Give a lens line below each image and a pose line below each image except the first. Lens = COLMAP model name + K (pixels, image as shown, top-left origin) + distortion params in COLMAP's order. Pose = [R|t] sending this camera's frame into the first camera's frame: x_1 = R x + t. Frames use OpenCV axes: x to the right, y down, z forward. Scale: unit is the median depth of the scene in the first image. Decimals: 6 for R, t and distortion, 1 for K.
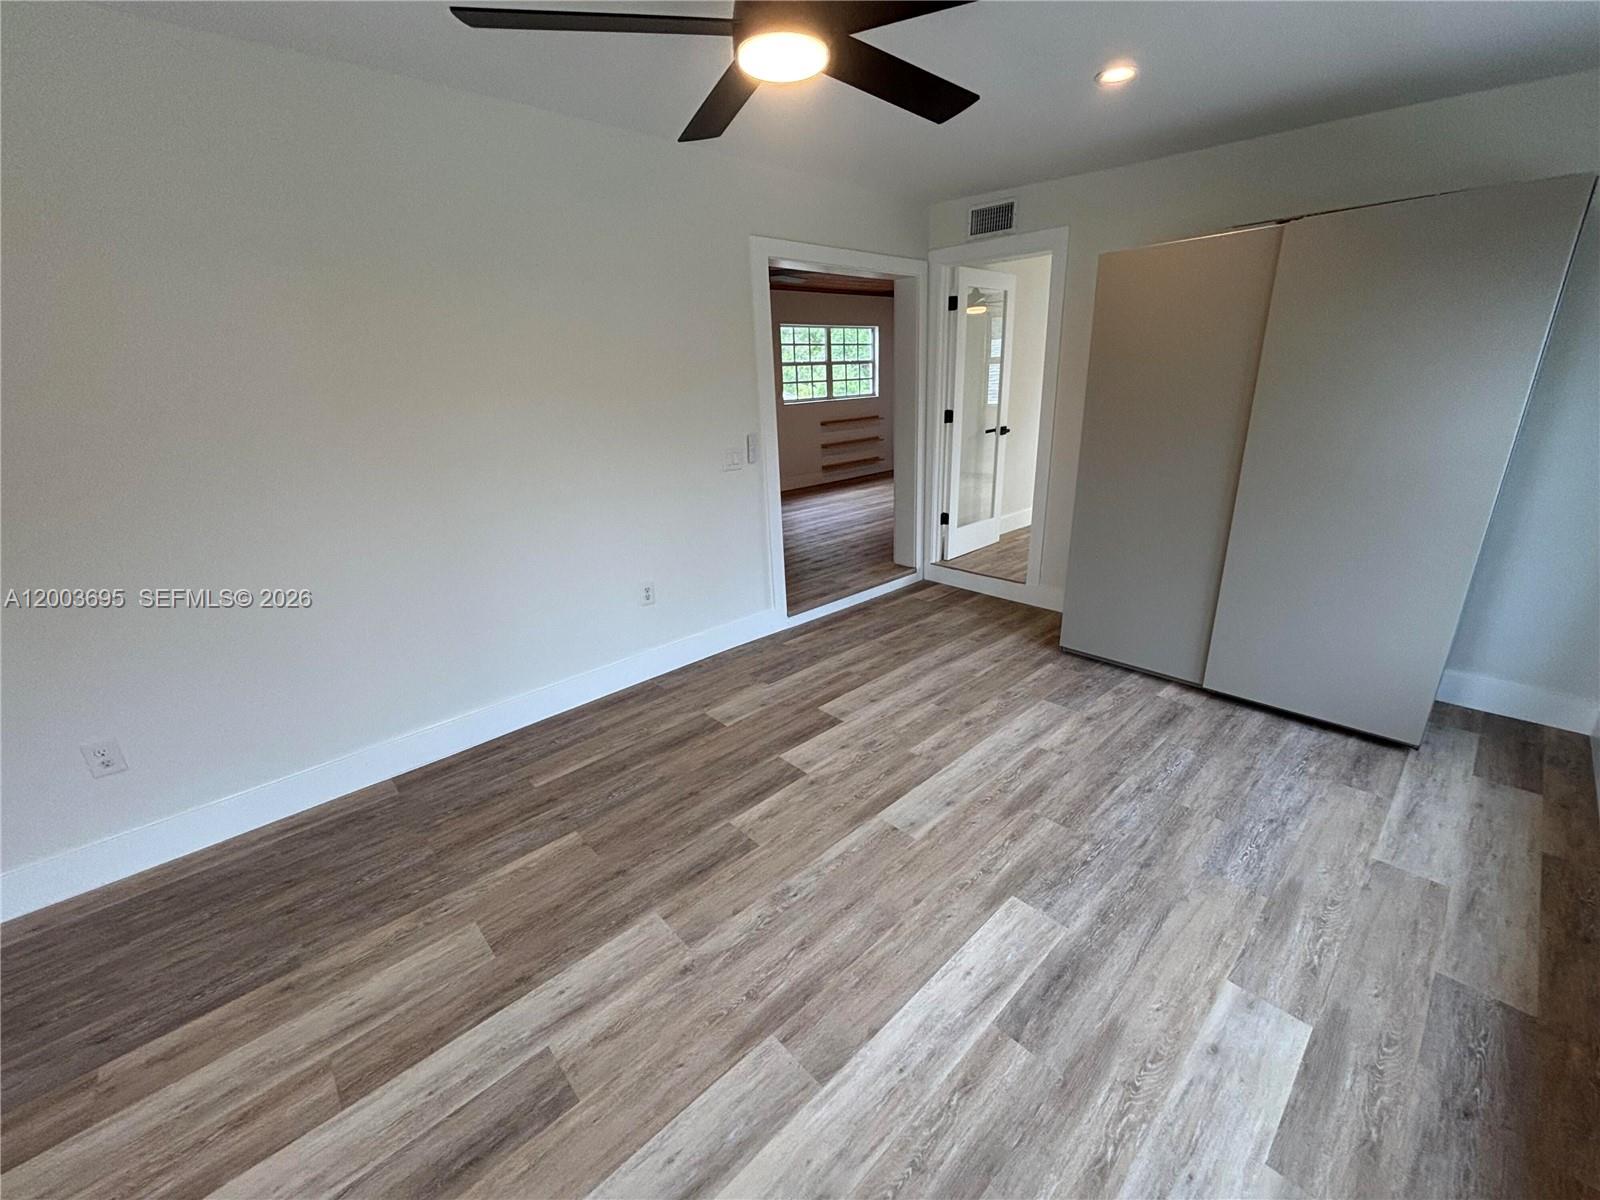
lens RADIAL K [[643.9, 0, 808.8], [0, 643.9, 600.4], [0, 0, 1]] dist [-0.001505, 0.000706]
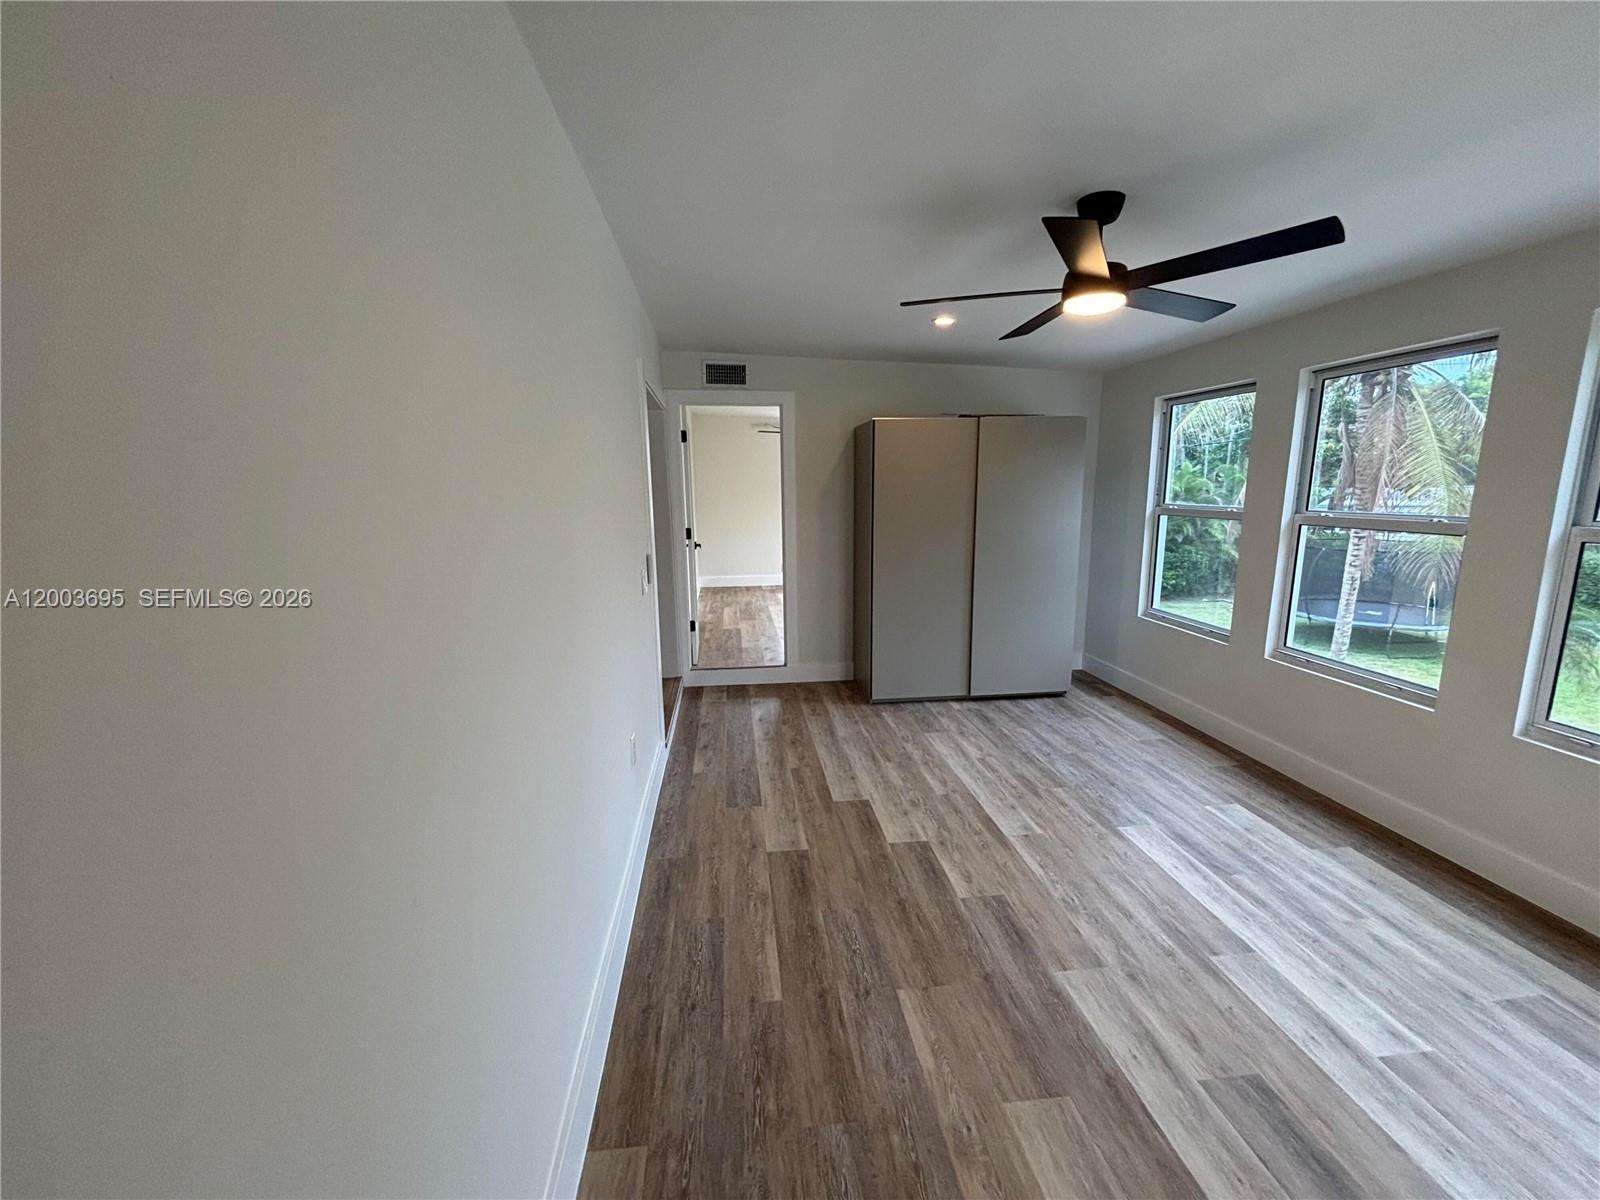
lens RADIAL K [[643.9, 0, 797.0], [0, 643.9, 597.2], [0, 0, 1]] dist [-0.001505, 0.000706]
pose [[0.597354, -0.108585, 0.794592, -0.965014], [0.253322, 0.965612, -0.058486, -0.124502], [-0.760918, 0.236225, 0.604320, 0.404594]]
